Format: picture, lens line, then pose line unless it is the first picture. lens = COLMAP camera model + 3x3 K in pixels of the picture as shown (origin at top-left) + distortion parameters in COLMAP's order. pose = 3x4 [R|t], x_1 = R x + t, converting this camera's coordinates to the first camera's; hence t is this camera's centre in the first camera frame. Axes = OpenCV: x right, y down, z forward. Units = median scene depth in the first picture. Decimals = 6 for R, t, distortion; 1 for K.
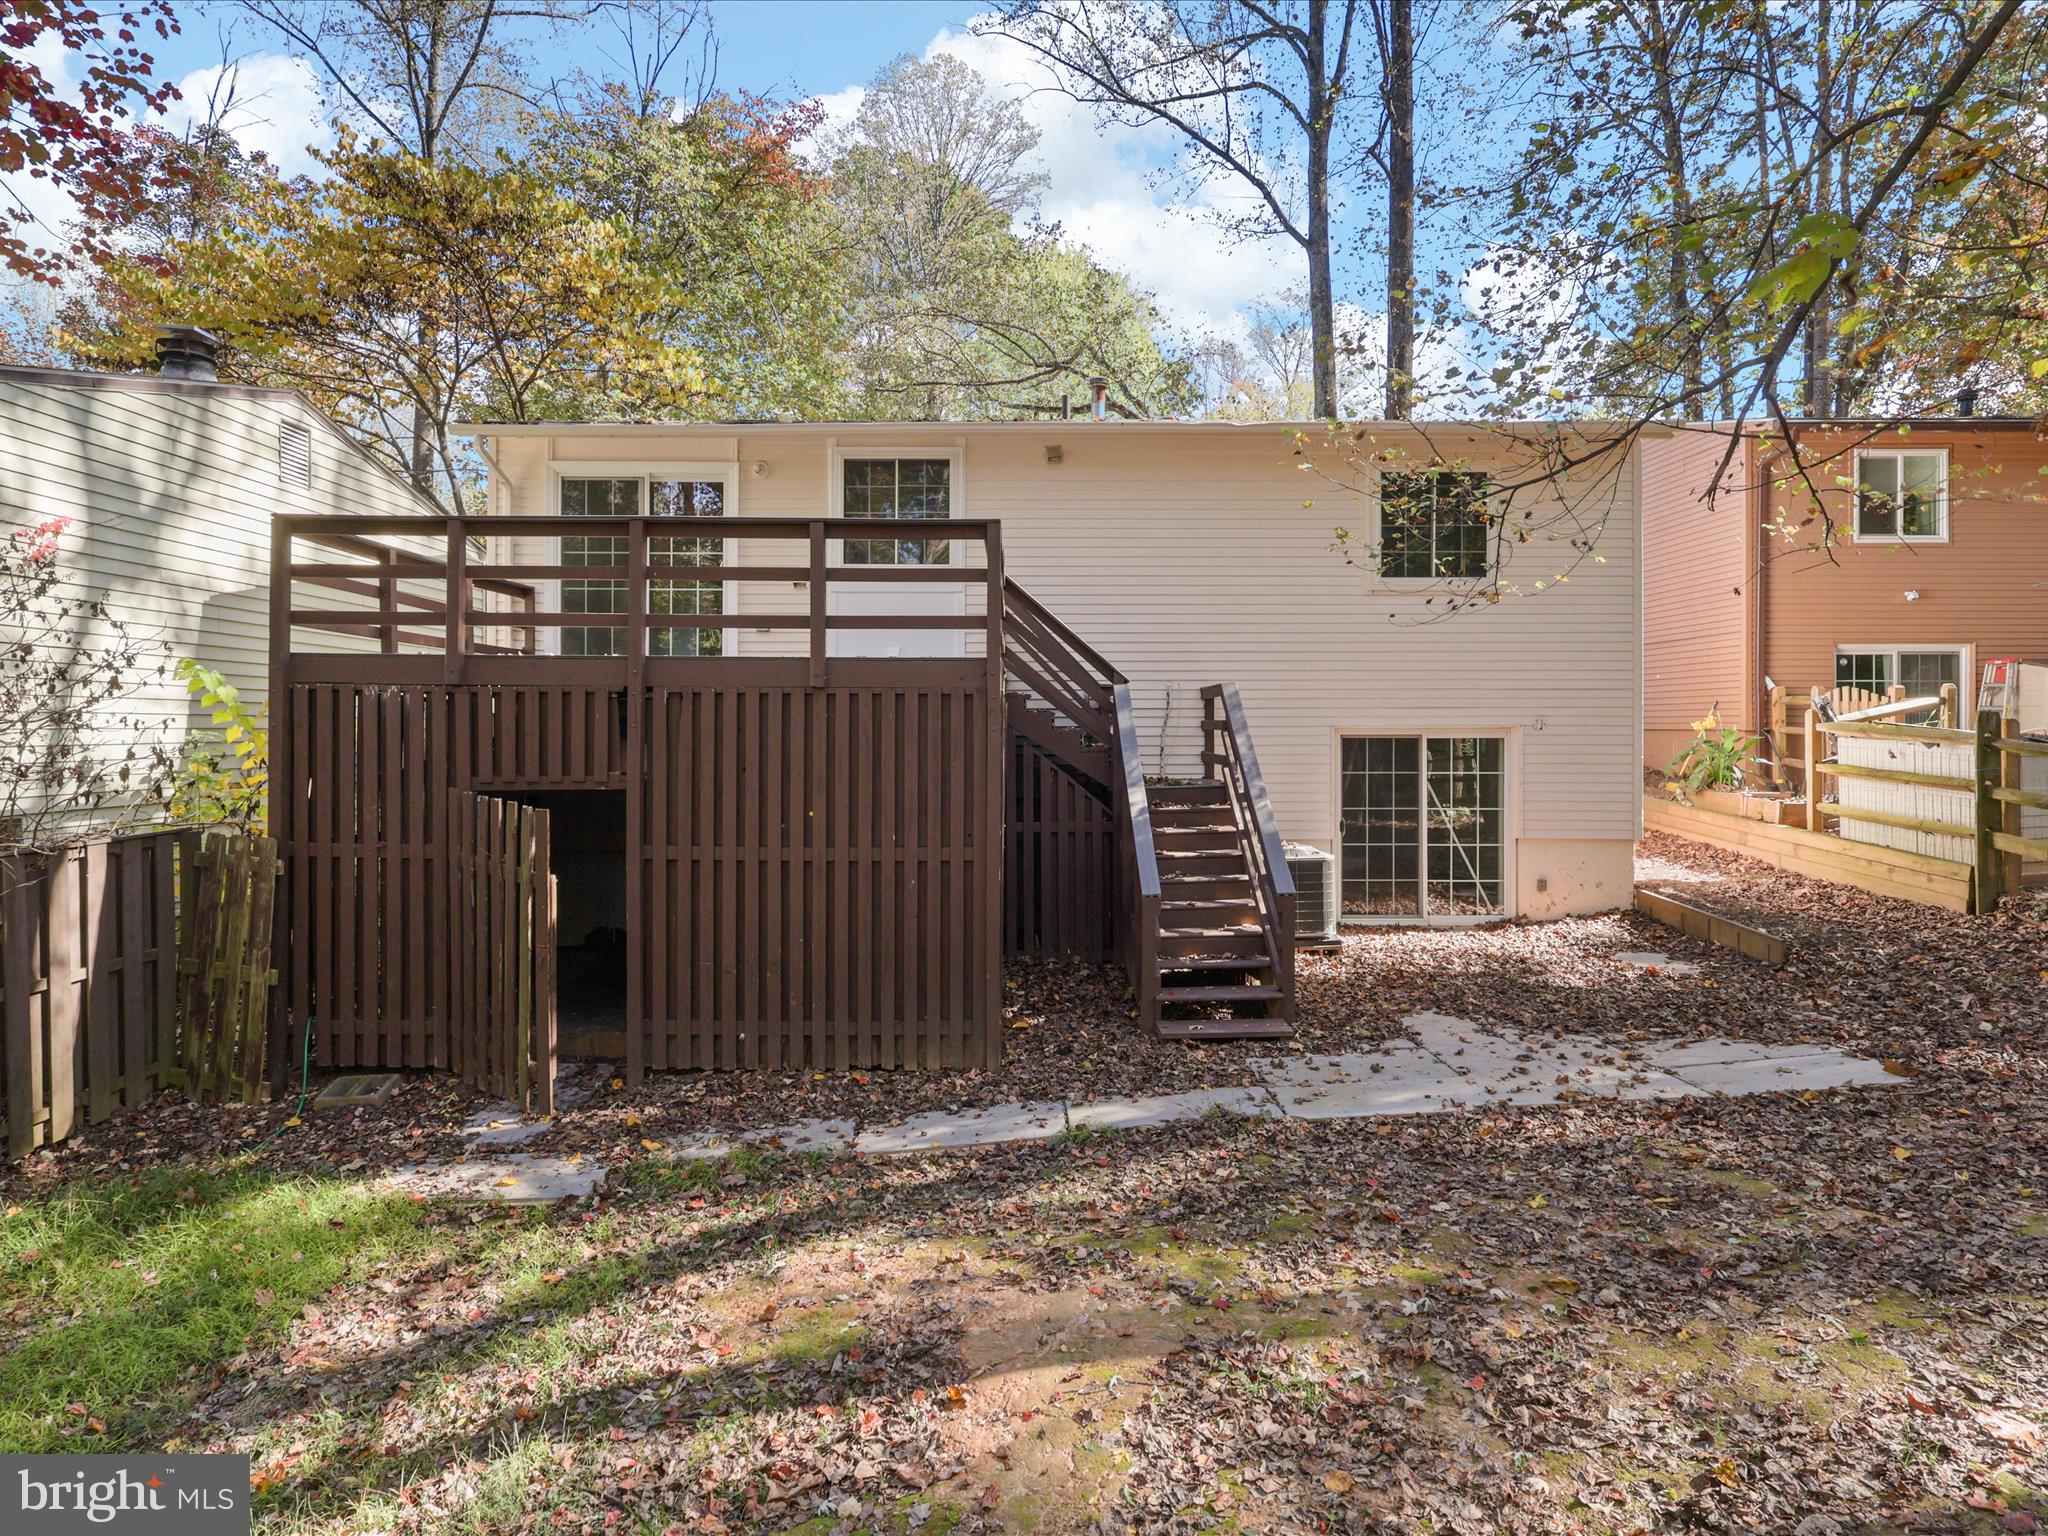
lens RADIAL K [[1089.8, 0, 1026.2], [0, 1089.8, 737.0], [0, 0, 1]] dist [0.000281, -0.000311]
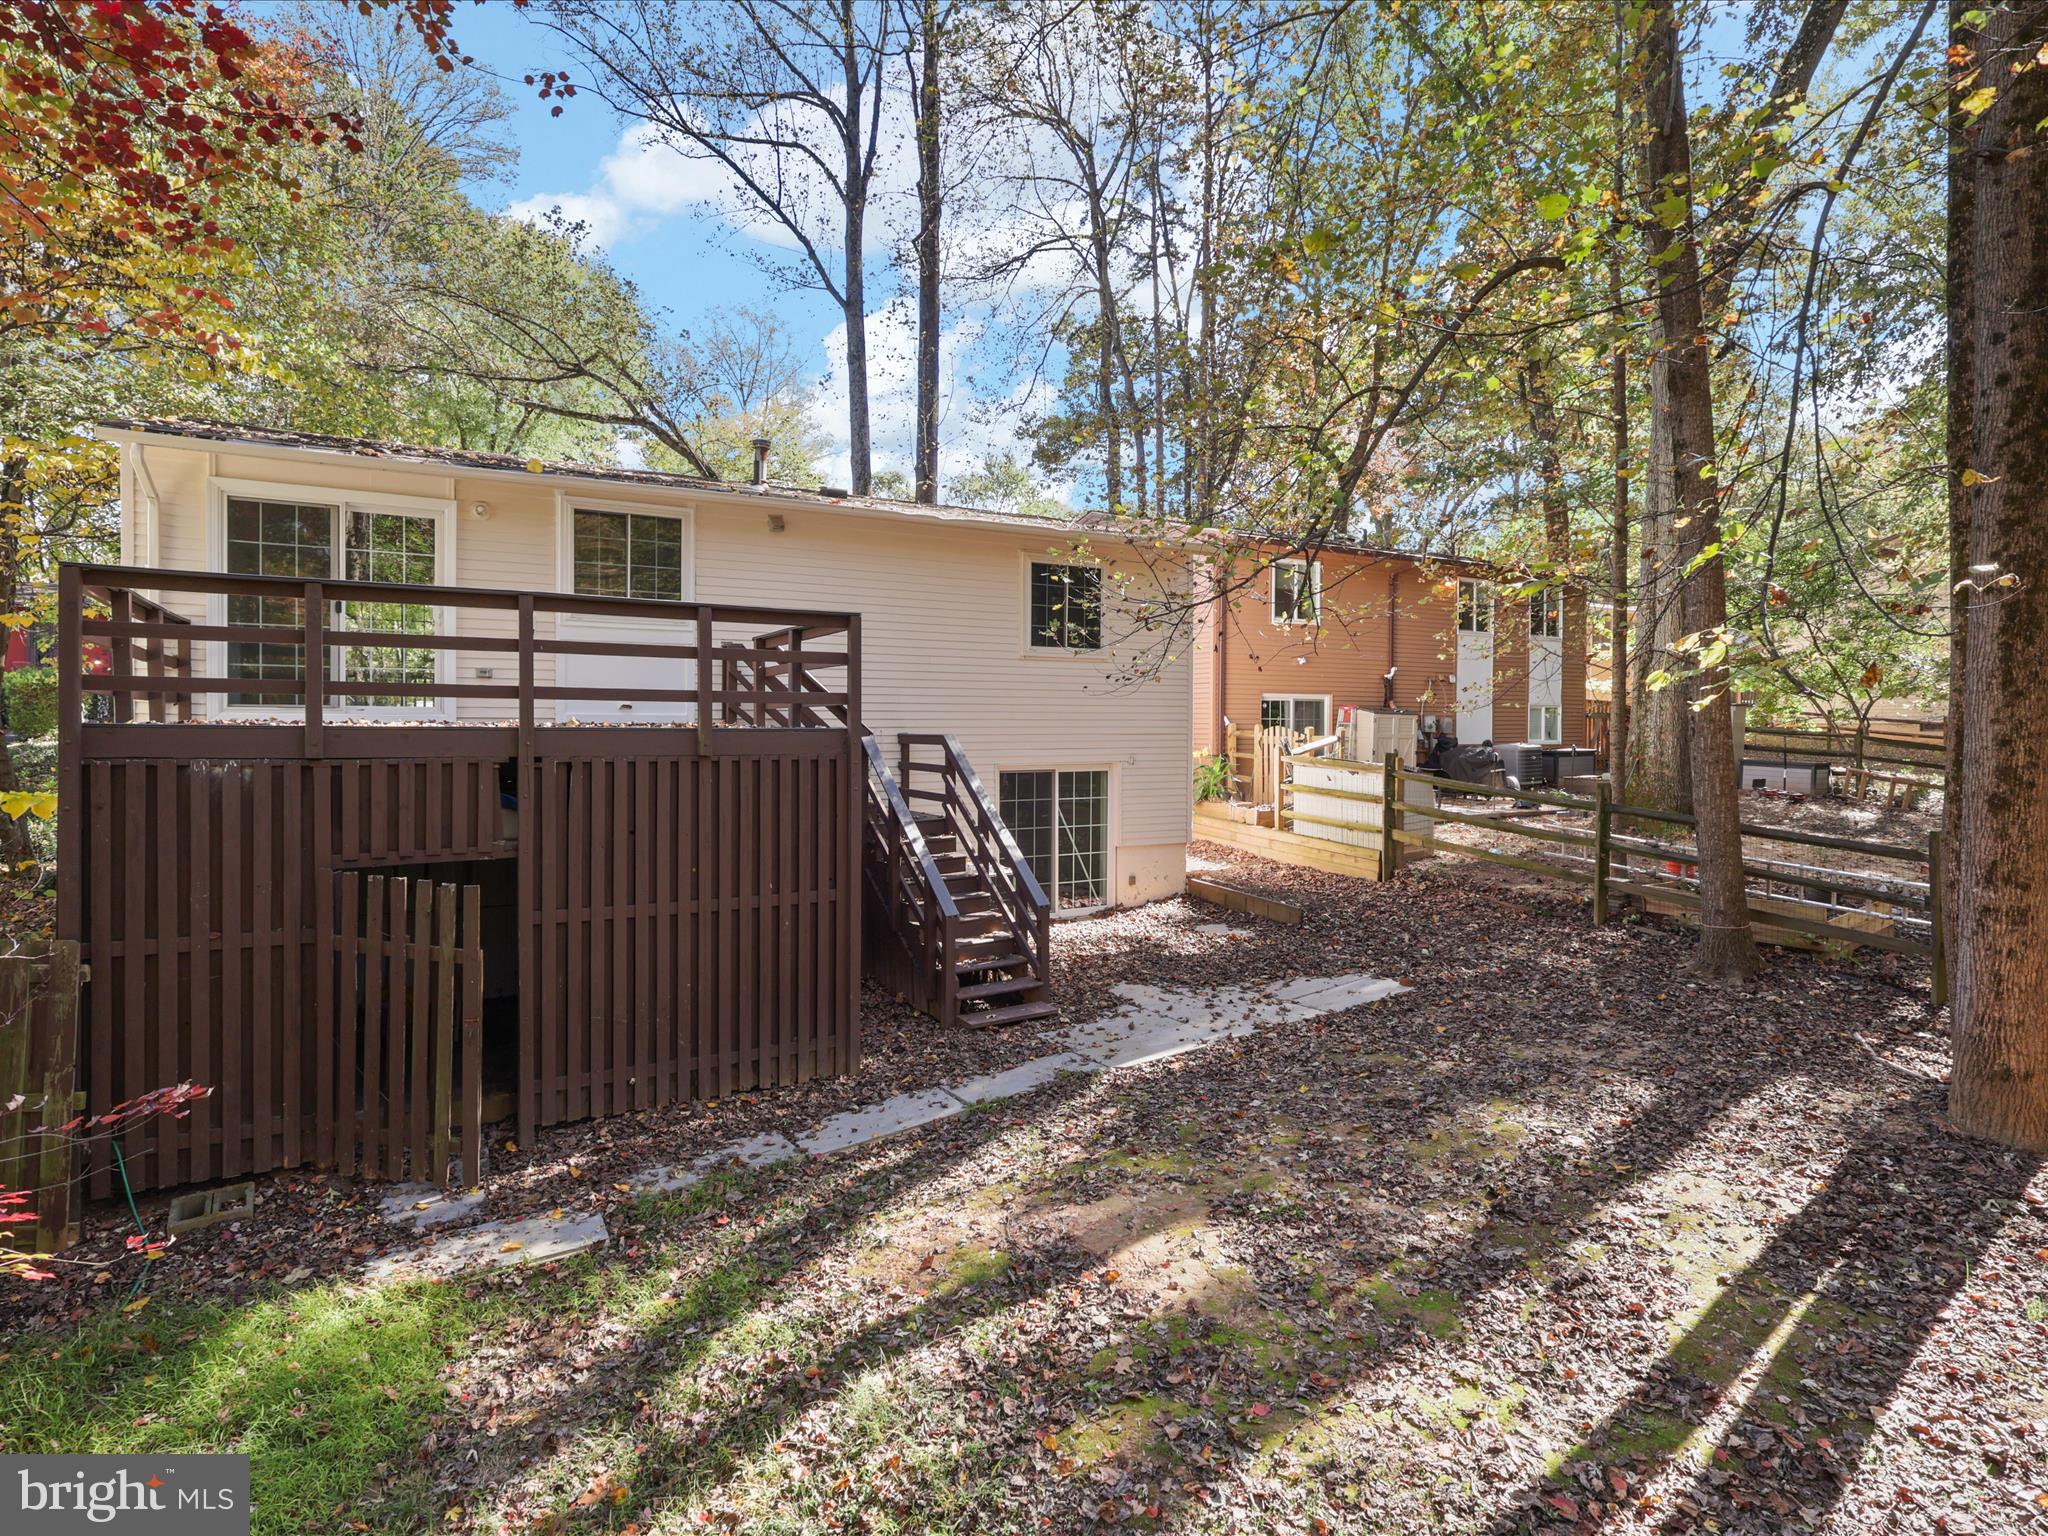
lens RADIAL K [[1068.0, 0, 1020.4], [0, 1068.0, 764.1], [0, 0, 1]] dist [-0.000572, 0.000138]
pose [[0.867254, -0.016257, 0.497600, -0.298579], [0.003182, 0.999627, 0.027112, -0.043240], [-0.497856, -0.021929, 0.866983, -0.065597]]
